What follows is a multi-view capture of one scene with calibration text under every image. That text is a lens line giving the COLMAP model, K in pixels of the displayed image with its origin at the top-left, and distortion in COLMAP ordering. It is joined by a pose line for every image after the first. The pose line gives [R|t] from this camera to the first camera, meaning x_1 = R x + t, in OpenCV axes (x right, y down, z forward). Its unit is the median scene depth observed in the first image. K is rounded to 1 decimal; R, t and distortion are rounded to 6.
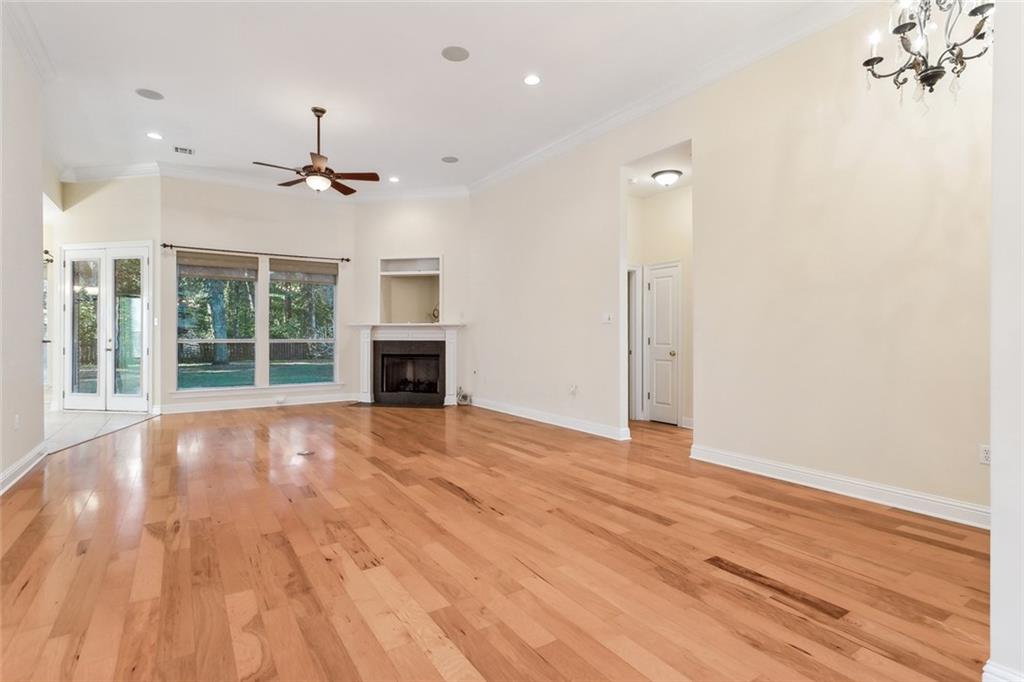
lens RADIAL K [[500.9, 0, 512.2], [0, 500.9, 339.9], [0, 0, 1]] dist [0.003597, 0.001211]
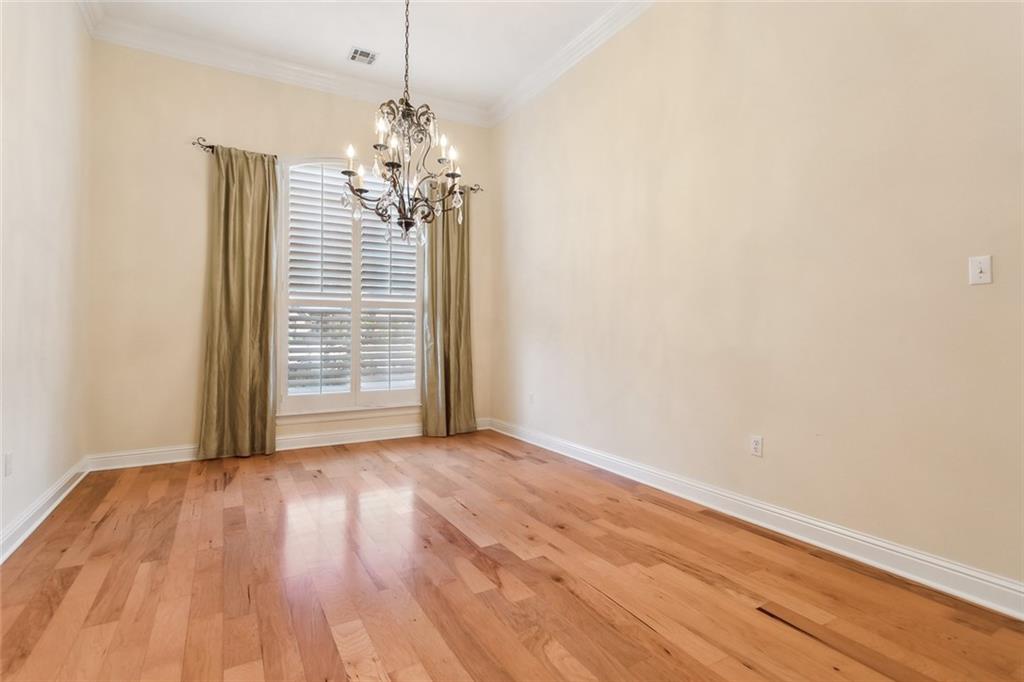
lens RADIAL K [[500.9, 0, 511.0], [0, 500.9, 334.0], [0, 0, 1]] dist [0.003597, 0.001211]
pose [[-0.997848, -0.001845, 0.065542, -0.116146], [-0.001447, 0.999980, 0.006110, 0.003244], [-0.065552, 0.006002, -0.997831, 0.463756]]
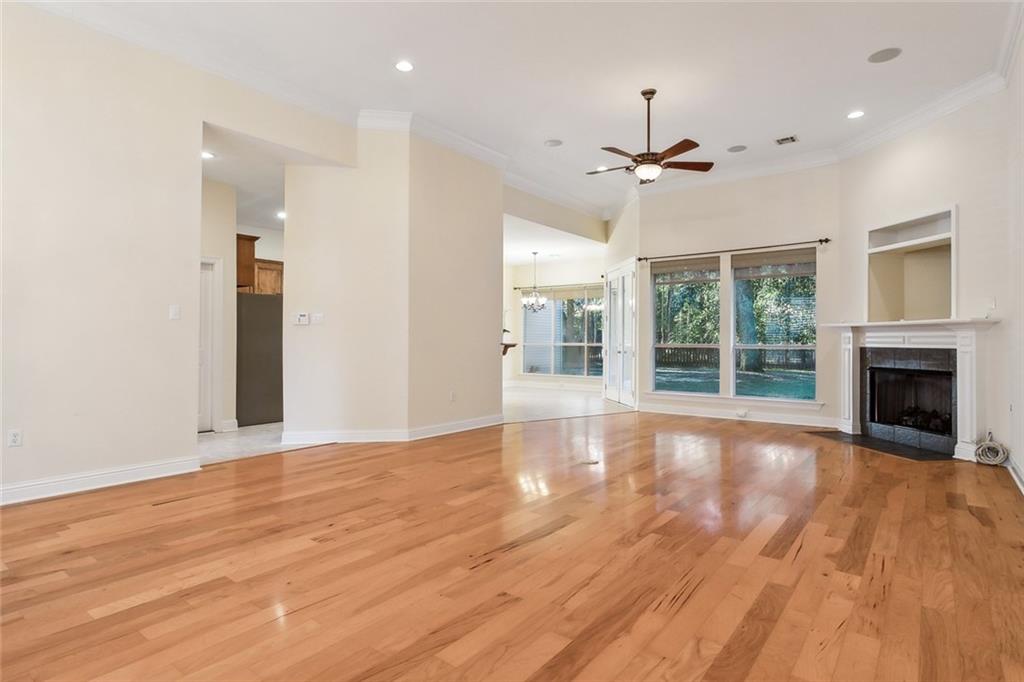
lens RADIAL K [[542.7, 0, 510.7], [0, 542.7, 334.6], [0, 0, 1]] dist [0.000239, 0.000722]
pose [[0.323407, -0.011399, -0.946191, 0.343478], [-0.009267, 0.999841, -0.015212, -0.000497], [0.946214, 0.013688, 0.323250, 0.335903]]
